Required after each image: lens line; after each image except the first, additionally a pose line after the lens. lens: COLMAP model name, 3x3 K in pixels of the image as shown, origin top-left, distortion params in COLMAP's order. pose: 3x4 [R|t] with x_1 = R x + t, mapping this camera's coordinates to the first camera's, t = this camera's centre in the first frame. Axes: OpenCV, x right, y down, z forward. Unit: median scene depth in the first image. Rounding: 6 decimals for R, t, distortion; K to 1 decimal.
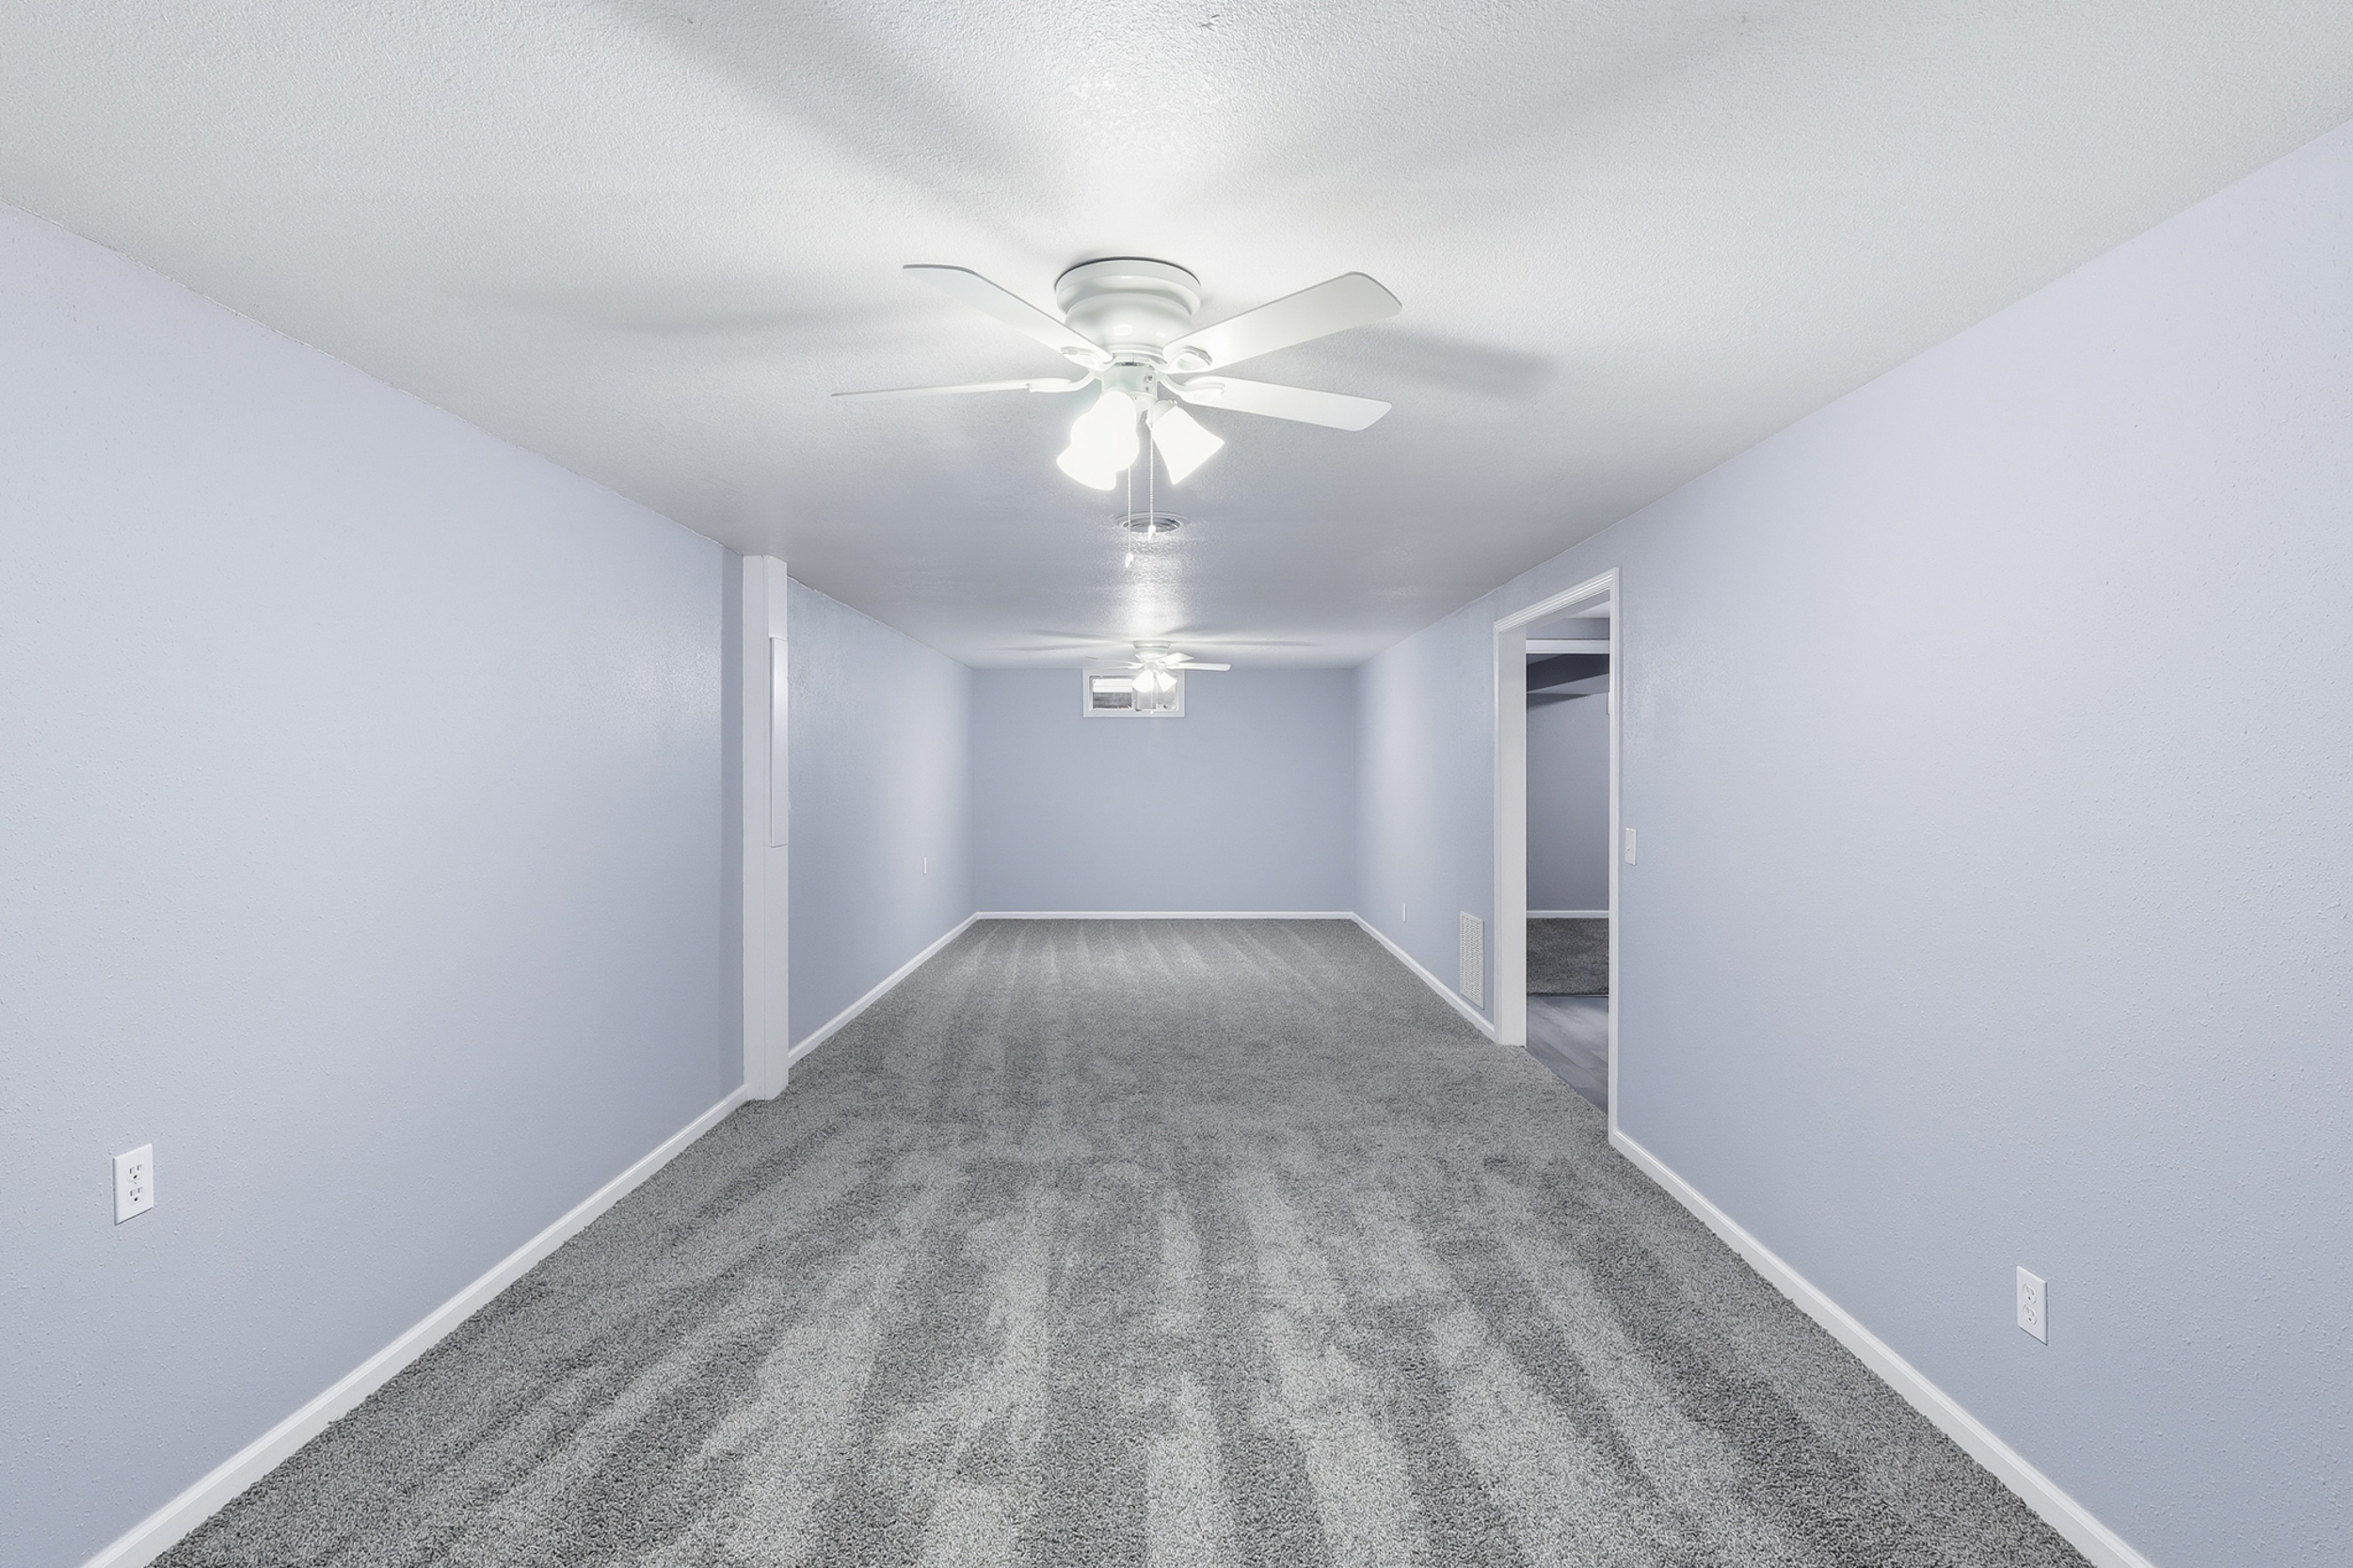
lens RADIAL K [[1136.0, 0, 1176.4], [0, 1136.0, 740.5], [0, 0, 1]] dist [0.001038, 0.000037]
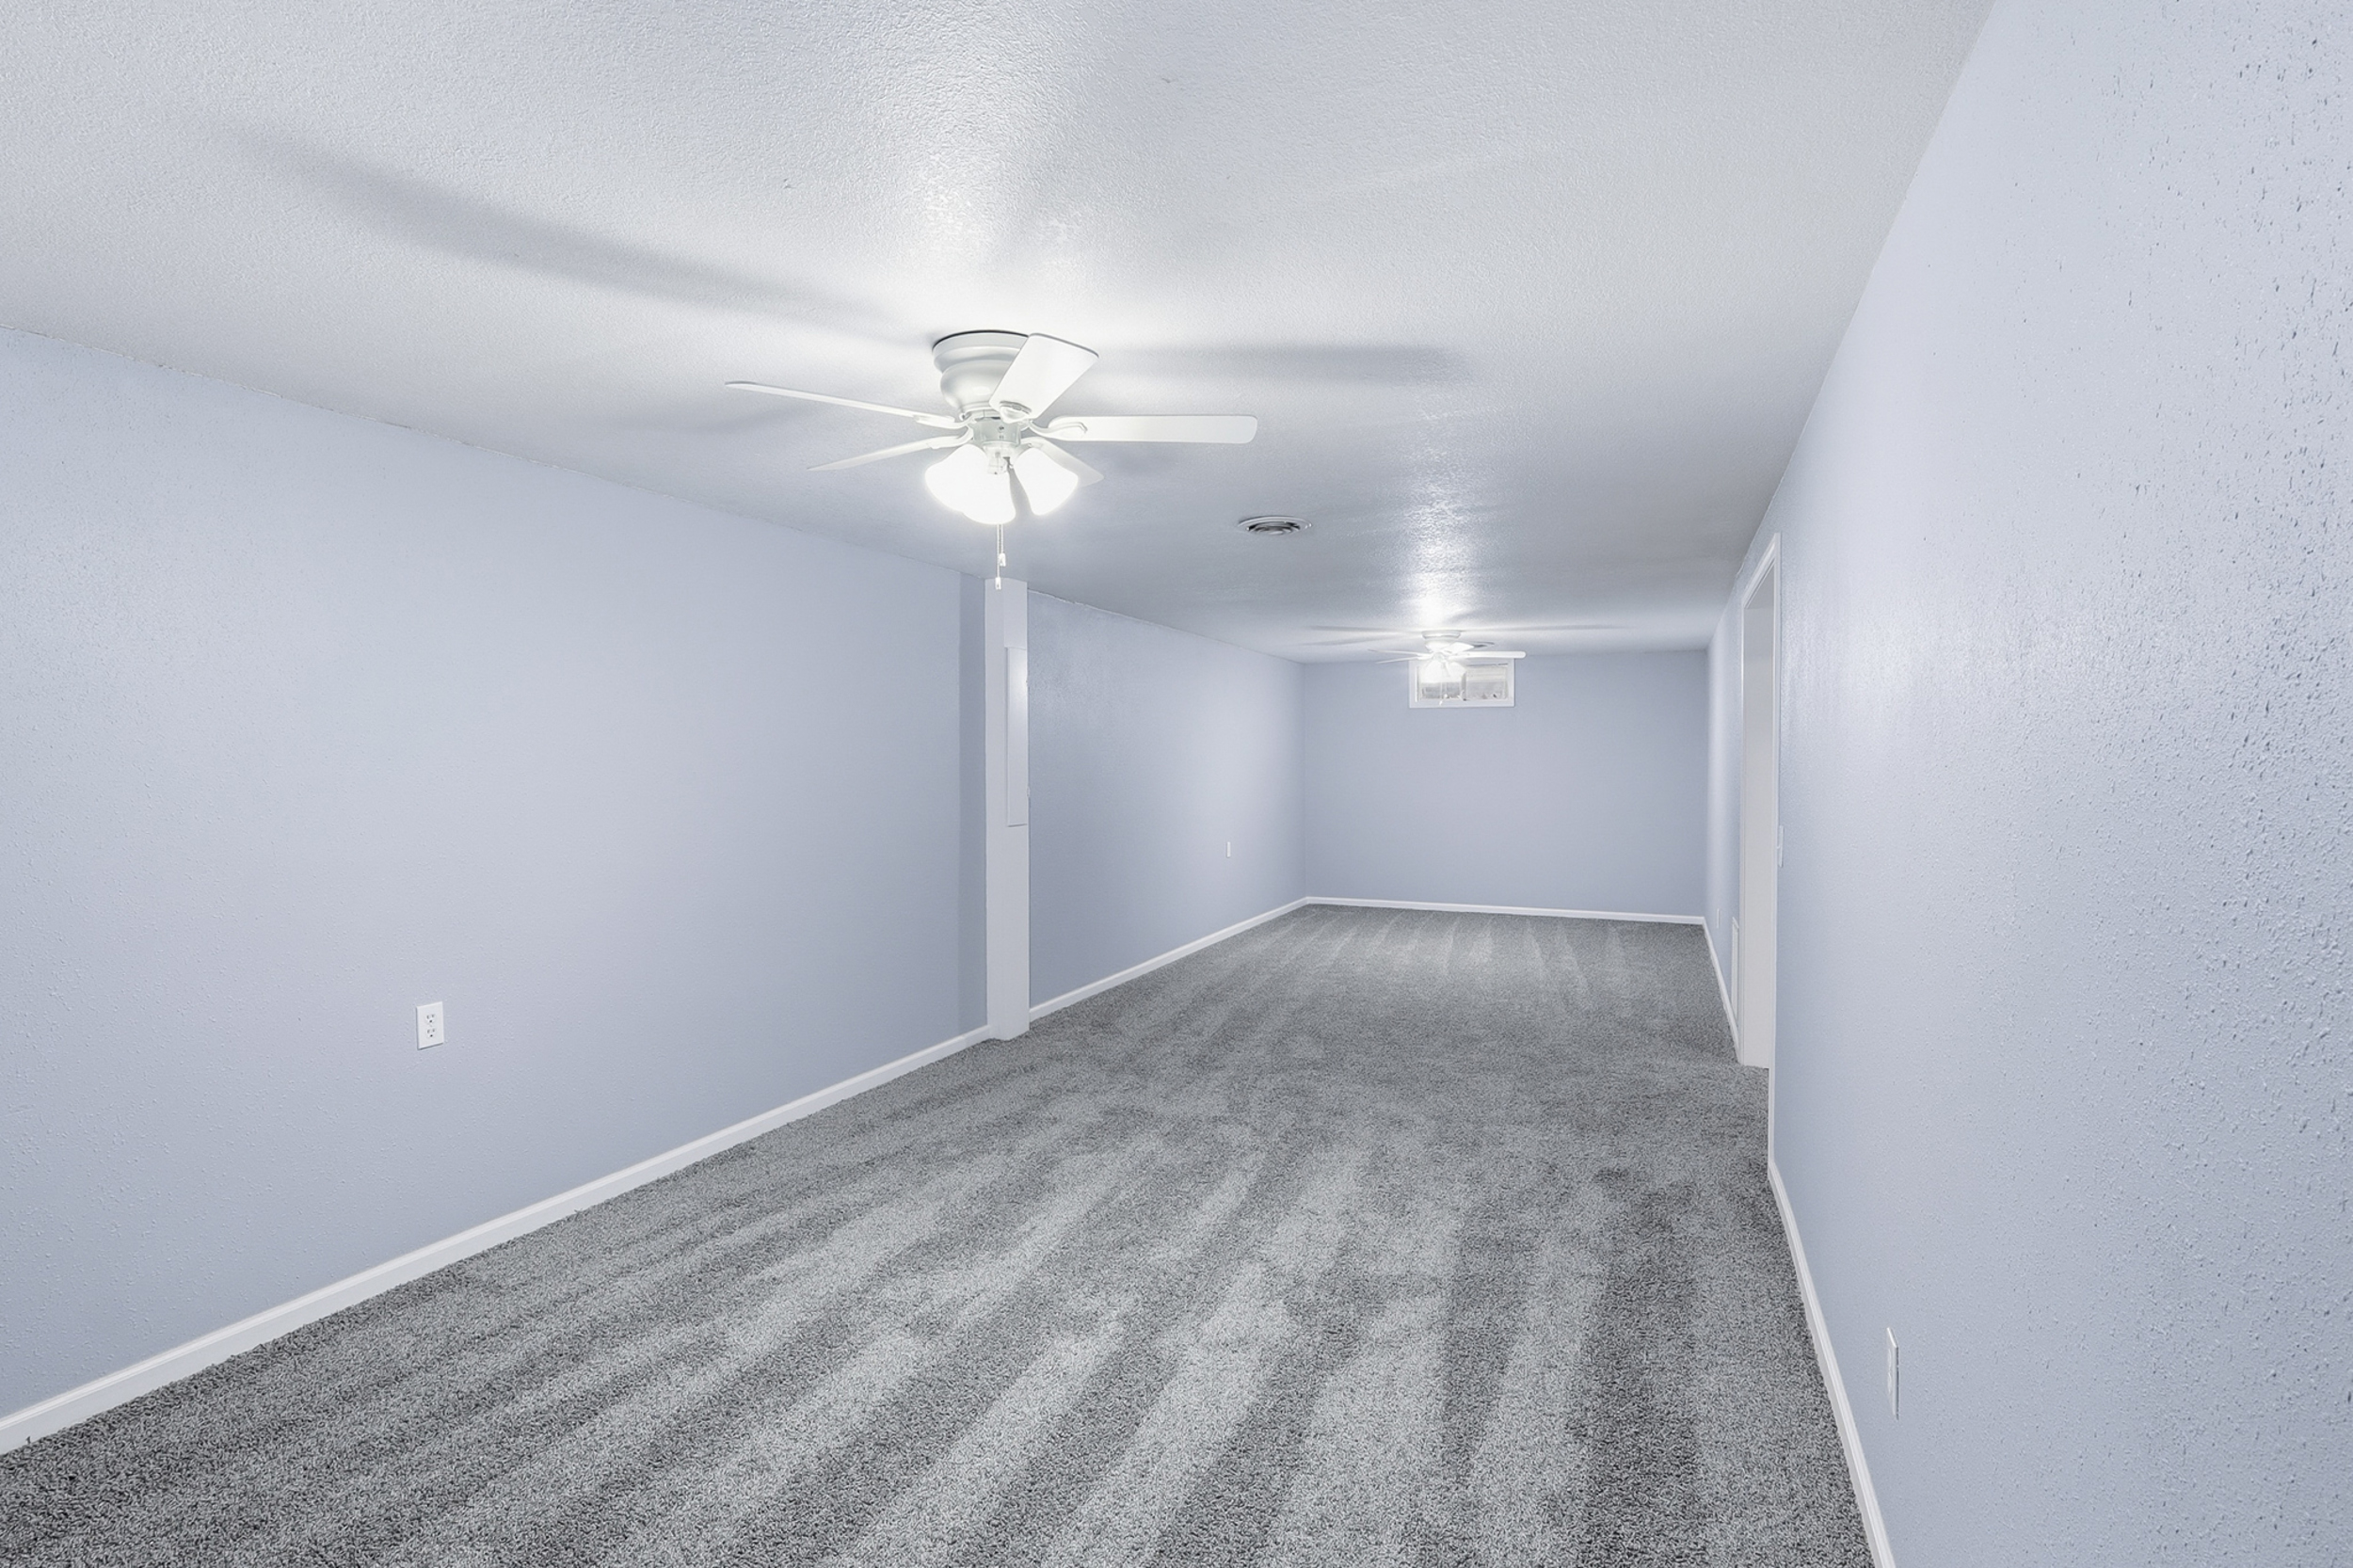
lens RADIAL K [[1135.6, 0, 1176.0], [0, 1135.6, 746.5], [0, 0, 1]] dist [-0.000027, -0.000122]
pose [[0.916241, -0.005240, -0.400593, 0.388537], [0.010622, 0.999881, 0.011216, -0.000198], [0.400487, -0.014531, 0.916187, -0.007773]]
